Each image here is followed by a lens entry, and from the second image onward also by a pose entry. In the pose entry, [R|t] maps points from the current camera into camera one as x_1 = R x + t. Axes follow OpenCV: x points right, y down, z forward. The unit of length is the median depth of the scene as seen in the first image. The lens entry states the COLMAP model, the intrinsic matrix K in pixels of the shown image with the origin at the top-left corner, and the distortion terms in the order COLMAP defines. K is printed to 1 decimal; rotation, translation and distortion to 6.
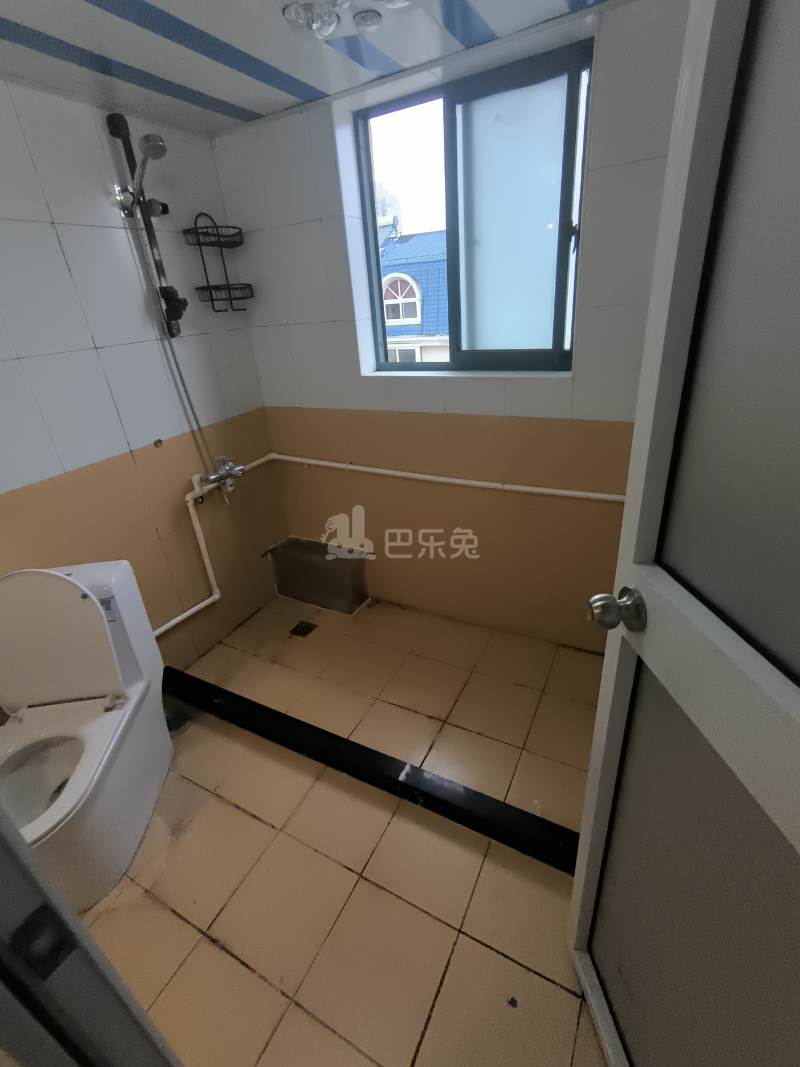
lens RADIAL K [[480.4, 0, 402.8], [0, 480.4, 534.7], [0, 0, 1]] dist [-0.016118, 0.006337]
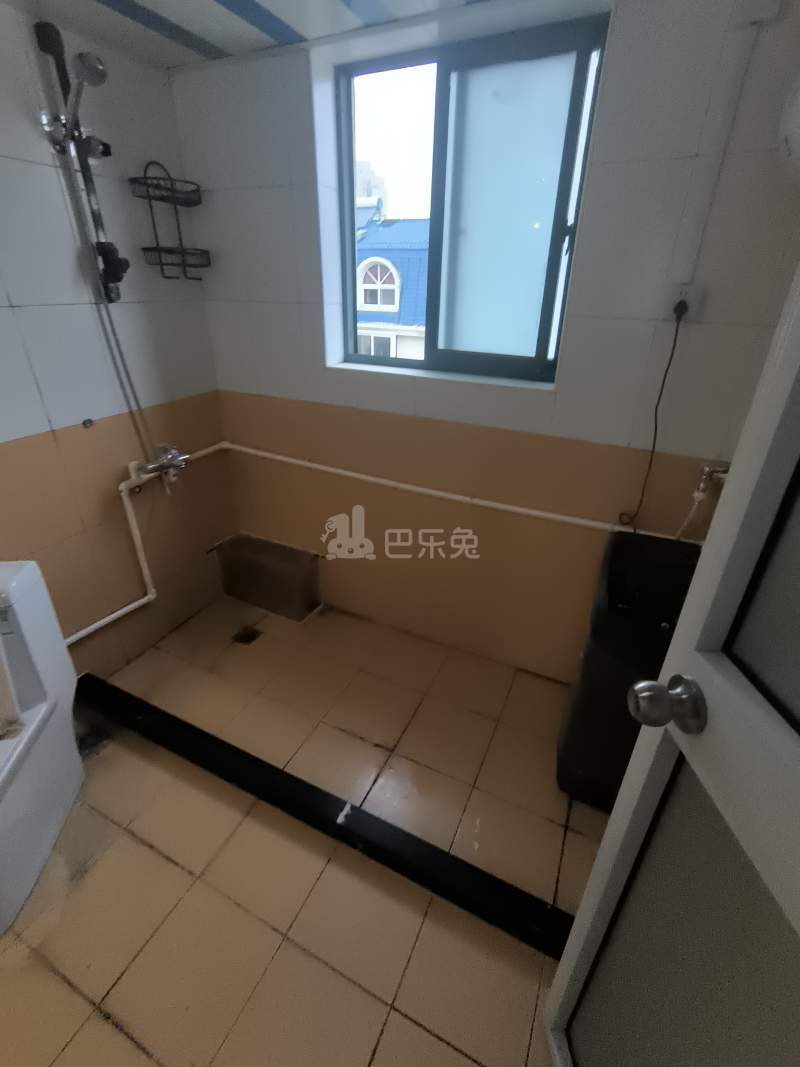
lens RADIAL K [[480.4, 0, 401.3], [0, 480.4, 537.5], [0, 0, 1]] dist [-0.016118, 0.006337]
pose [[0.994928, 0.066304, 0.075651, 0.007366], [-0.068297, 0.997375, 0.024064, -0.045606], [-0.073856, -0.029109, 0.996844, 0.087187]]
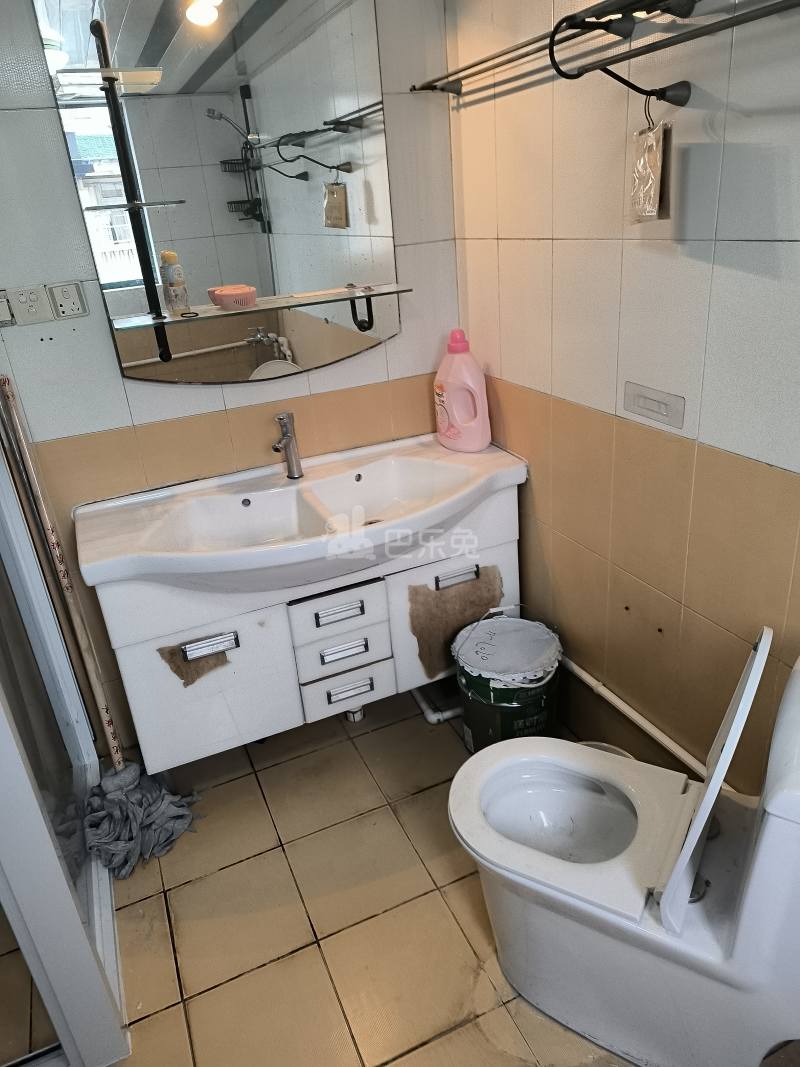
lens RADIAL K [[732.8, 0, 404.2], [0, 732.8, 532.2], [0, 0, 1]] dist [0.038843, -0.037081]
pose [[-0.619981, 0.429202, -0.656818, -0.048799], [-0.235965, 0.696373, 0.677780, -0.337762], [0.748295, 0.575196, -0.330461, 0.645328]]
